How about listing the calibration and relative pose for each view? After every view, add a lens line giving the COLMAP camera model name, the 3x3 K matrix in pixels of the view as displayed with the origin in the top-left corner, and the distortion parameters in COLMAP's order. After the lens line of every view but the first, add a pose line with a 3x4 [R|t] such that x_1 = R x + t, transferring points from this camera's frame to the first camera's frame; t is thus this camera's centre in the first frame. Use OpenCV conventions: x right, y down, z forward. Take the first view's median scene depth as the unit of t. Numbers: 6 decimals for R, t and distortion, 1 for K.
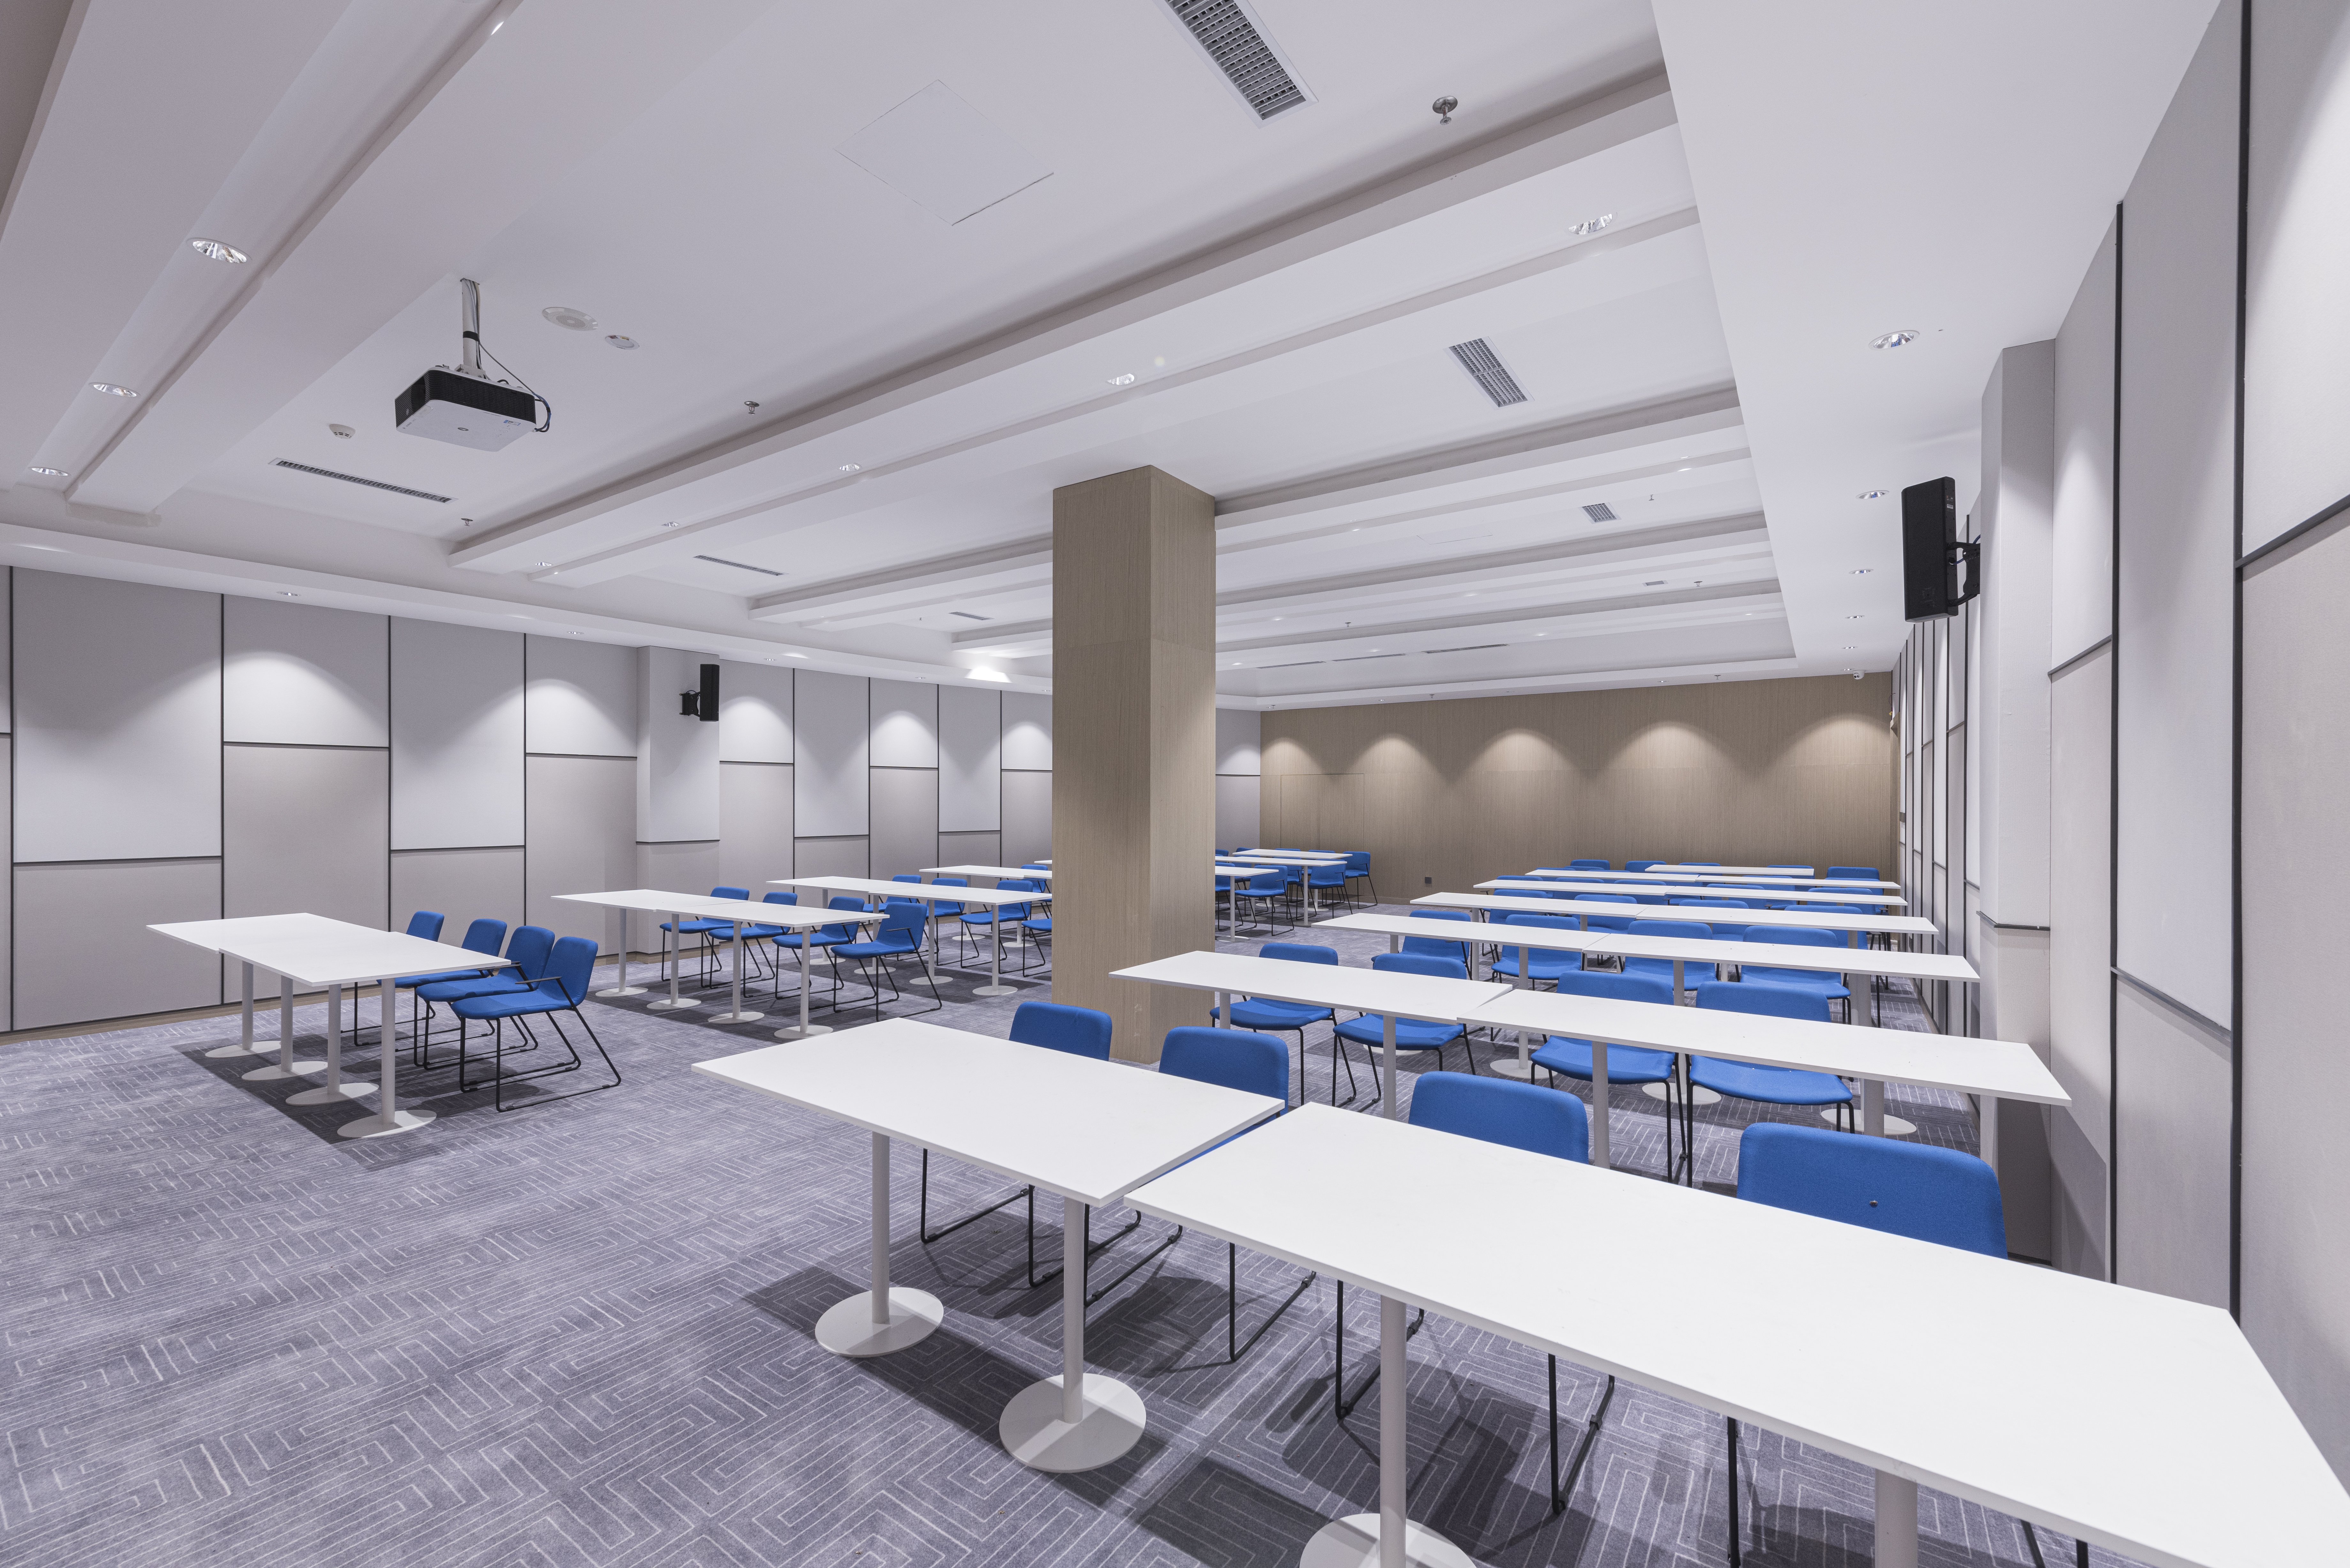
lens RADIAL K [[957.5, 0, 1179.8], [0, 957.5, 805.0], [0, 0, 1]] dist [0.021255, -0.001768]
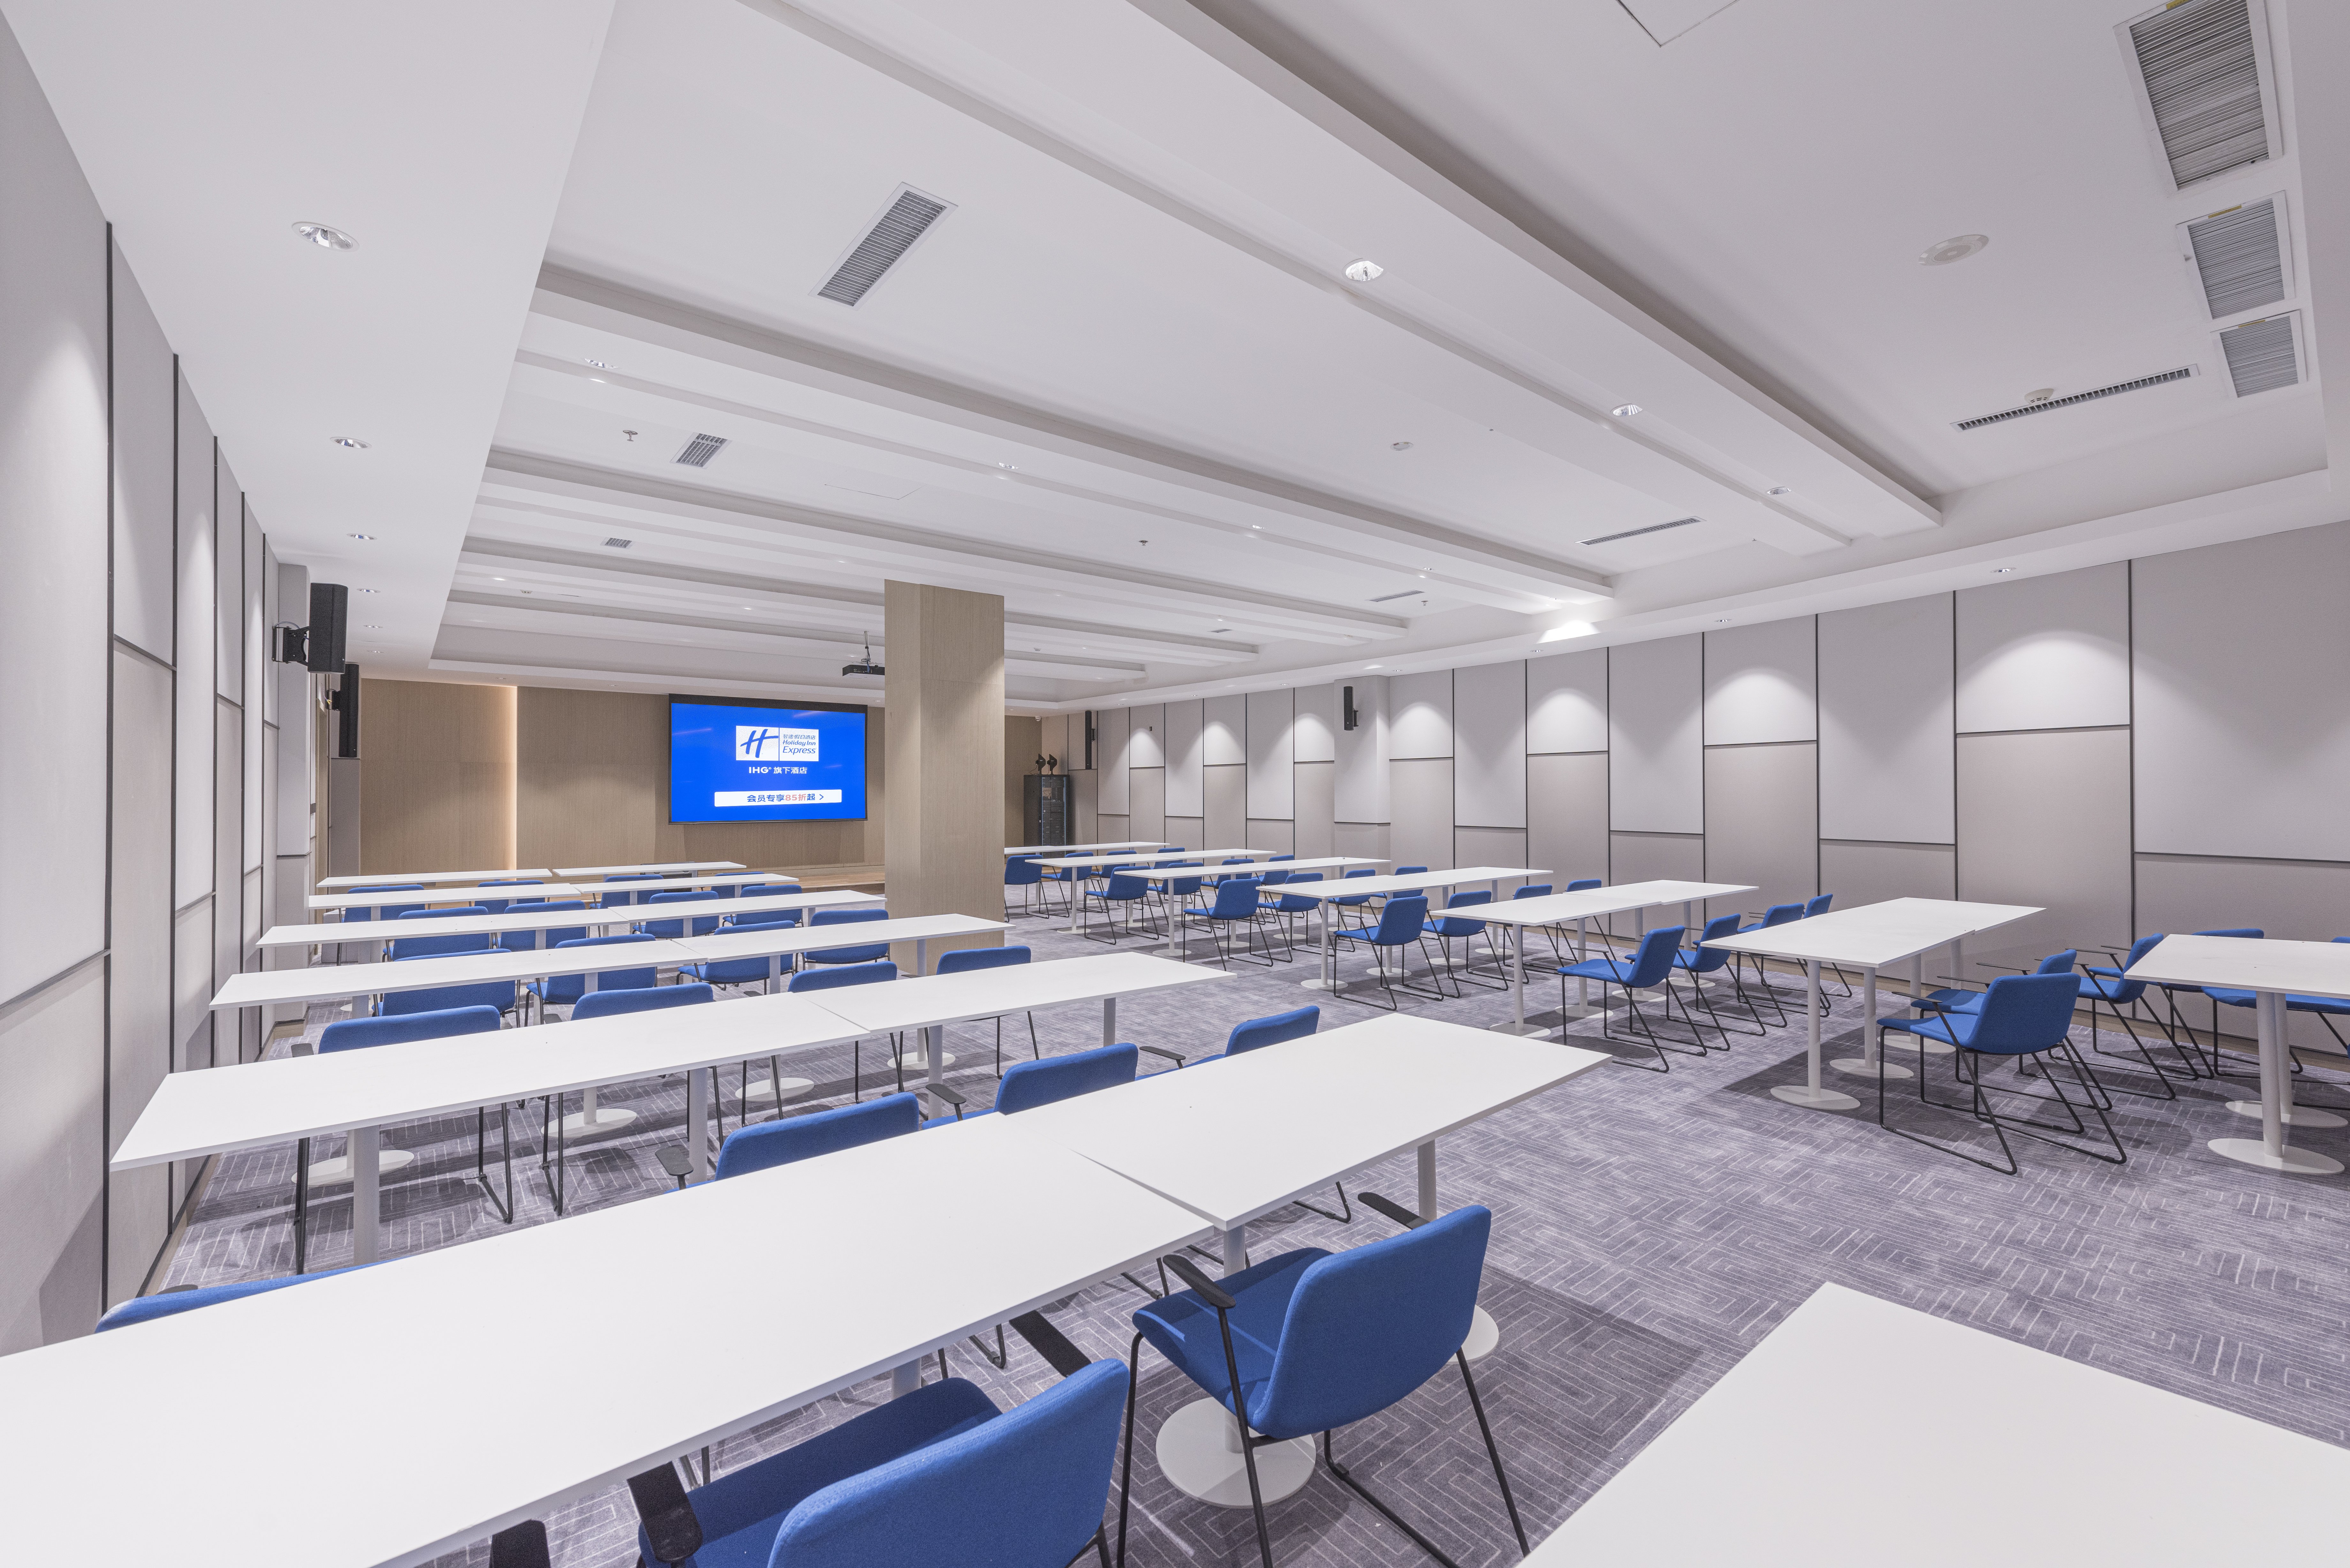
lens RADIAL K [[957.5, 0, 1184.0], [0, 957.5, 791.2], [0, 0, 1]] dist [0.021255, -0.001768]
pose [[-0.279398, -0.007359, -0.960147, 0.727545], [-0.004307, 0.999970, -0.006411, 0.002838], [0.960166, 0.002344, -0.279421, 1.043714]]
